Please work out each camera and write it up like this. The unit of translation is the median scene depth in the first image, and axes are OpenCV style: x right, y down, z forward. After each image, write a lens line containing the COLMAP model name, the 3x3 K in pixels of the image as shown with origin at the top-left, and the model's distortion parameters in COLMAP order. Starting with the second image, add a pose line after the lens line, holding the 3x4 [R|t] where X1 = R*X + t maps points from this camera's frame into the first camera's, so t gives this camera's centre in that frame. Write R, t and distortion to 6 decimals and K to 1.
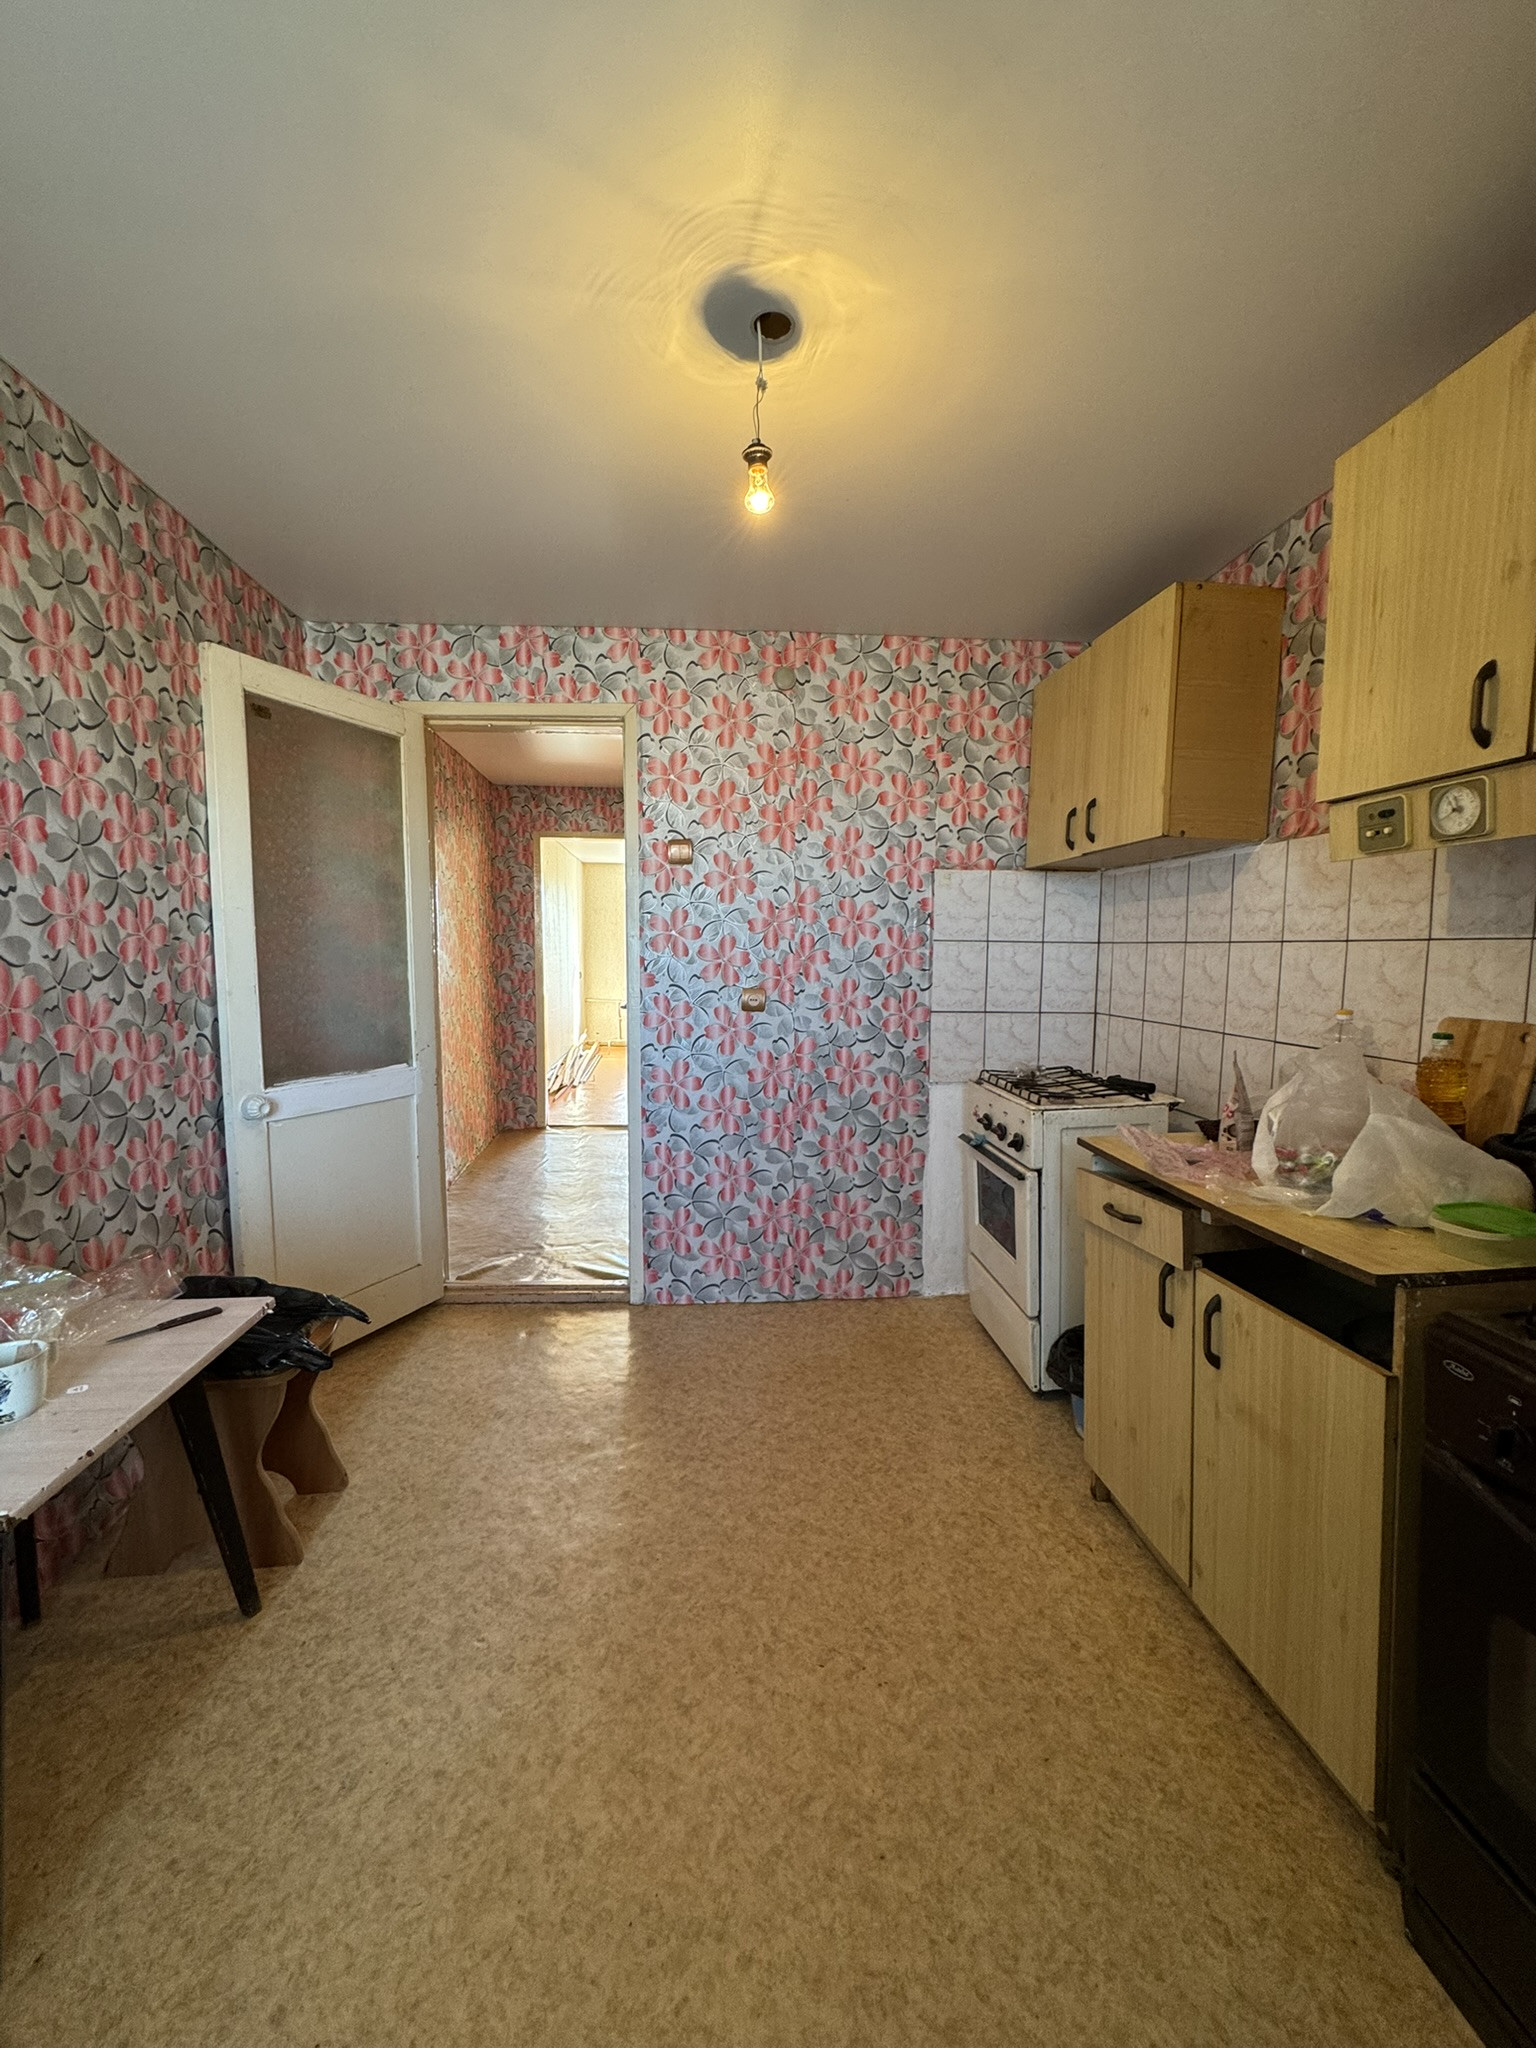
lens RADIAL K [[810.6, 0, 783.9], [0, 810.6, 1007.2], [0, 0, 1]] dist [-0.002541, 0.000533]
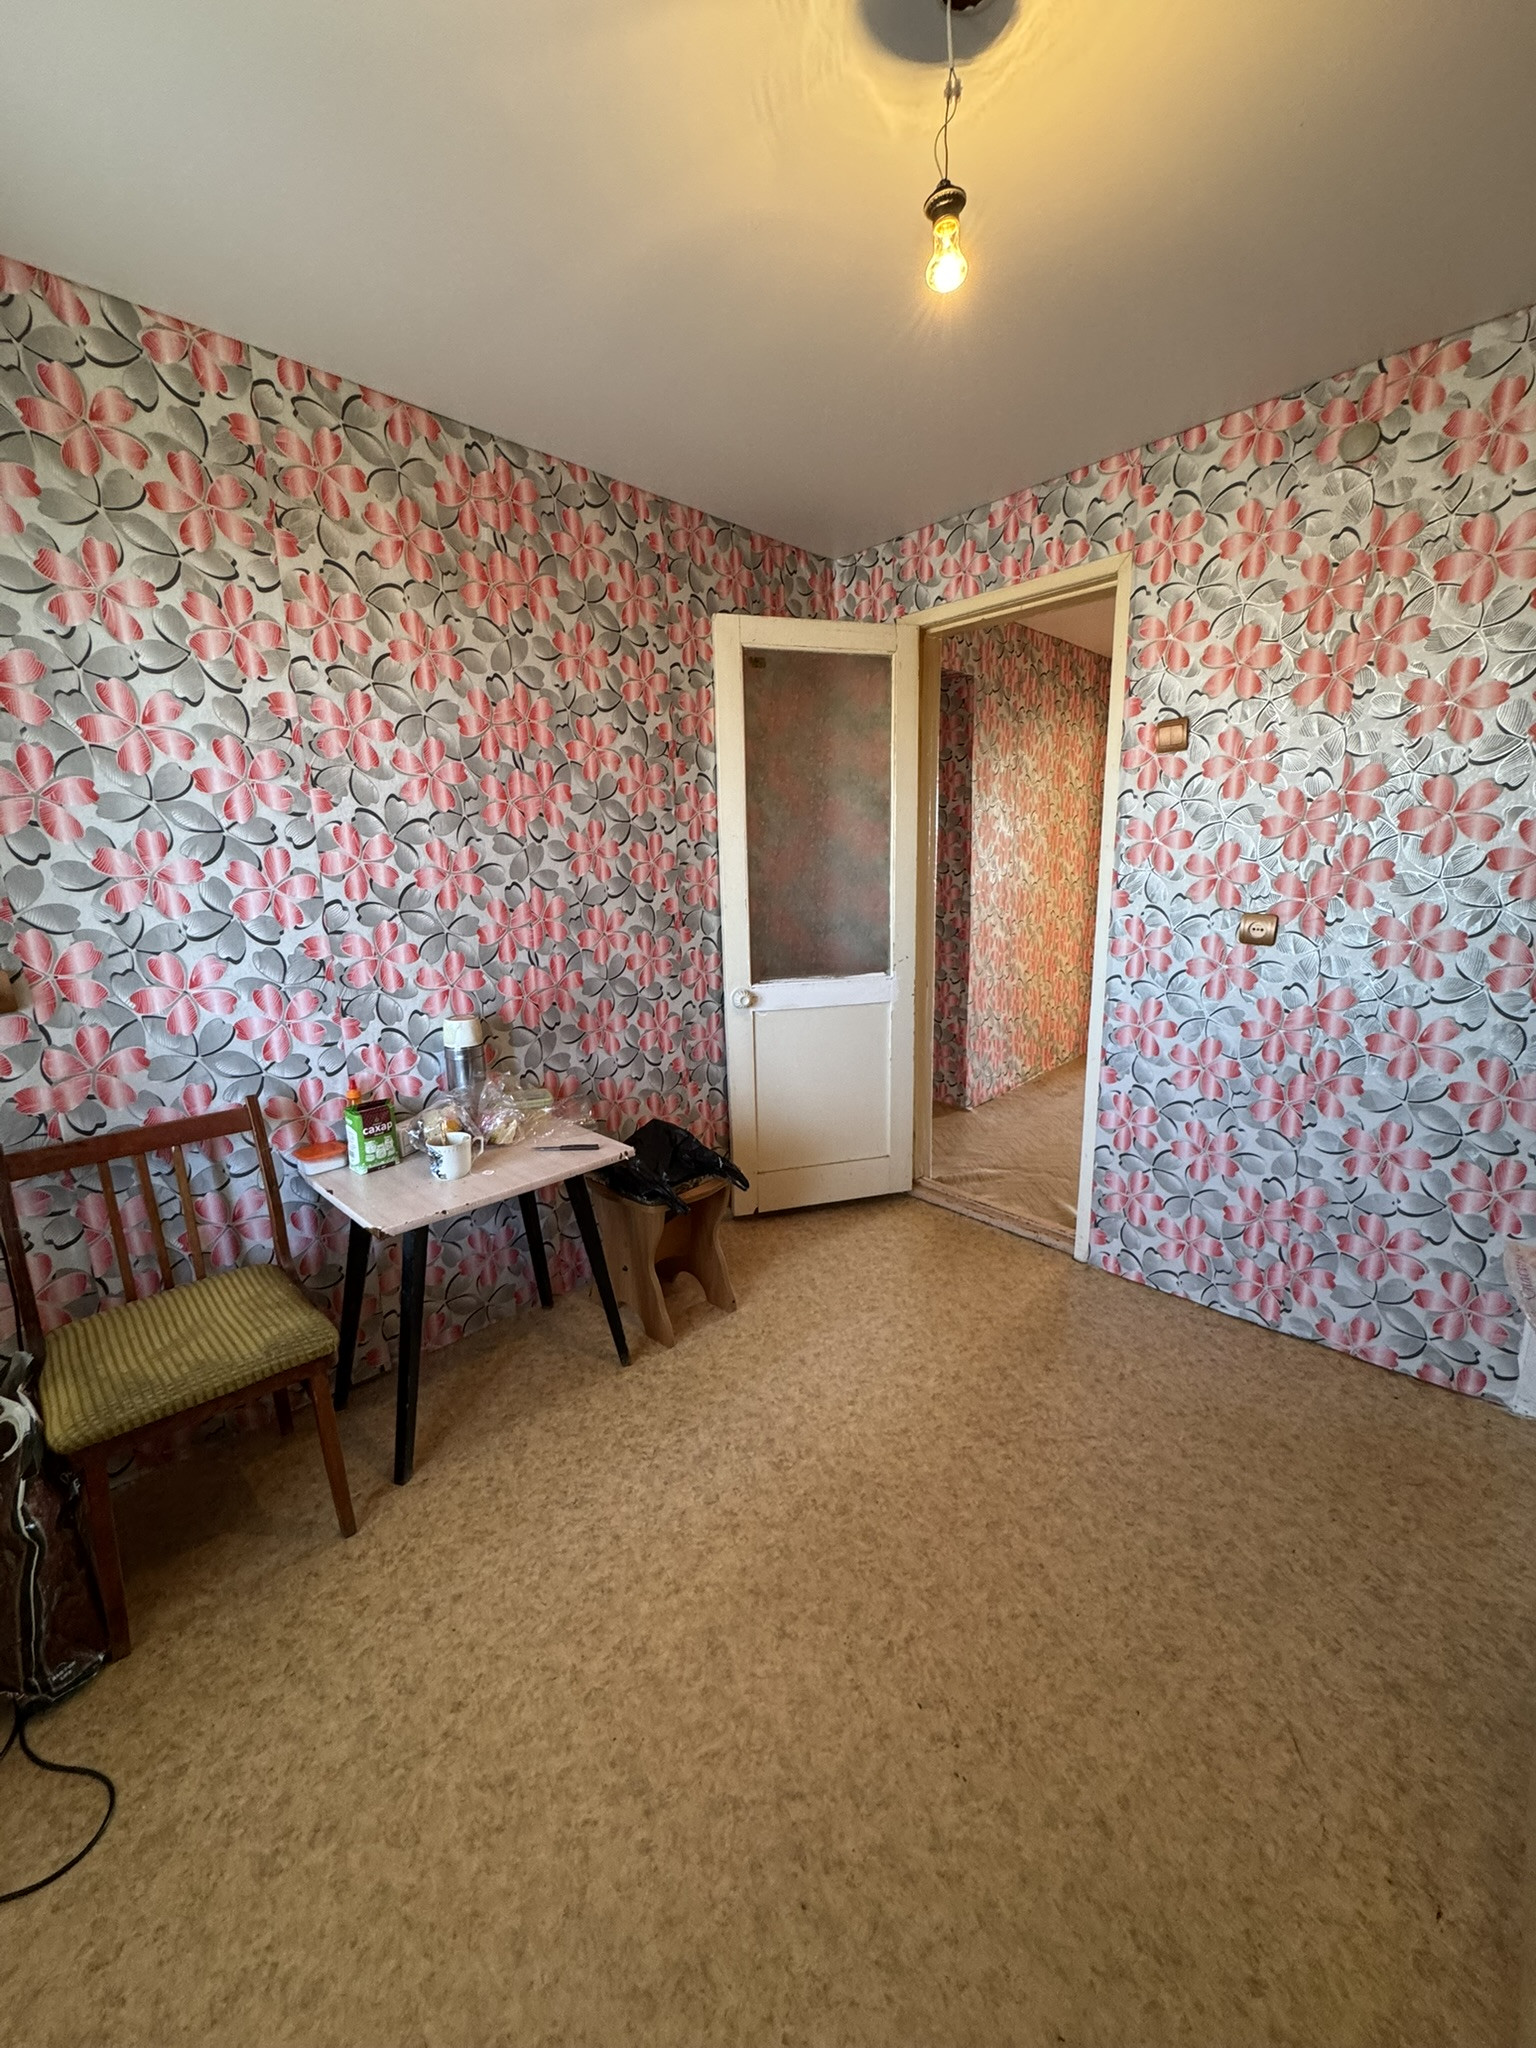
lens RADIAL K [[810.6, 0, 727.1], [0, 810.6, 1012.8], [0, 0, 1]] dist [-0.002541, 0.000533]
pose [[0.642559, 0.128143, -0.755445, 0.229276], [-0.027651, 0.989152, 0.144267, -0.028088], [0.765737, -0.071812, 0.639132, 0.154706]]
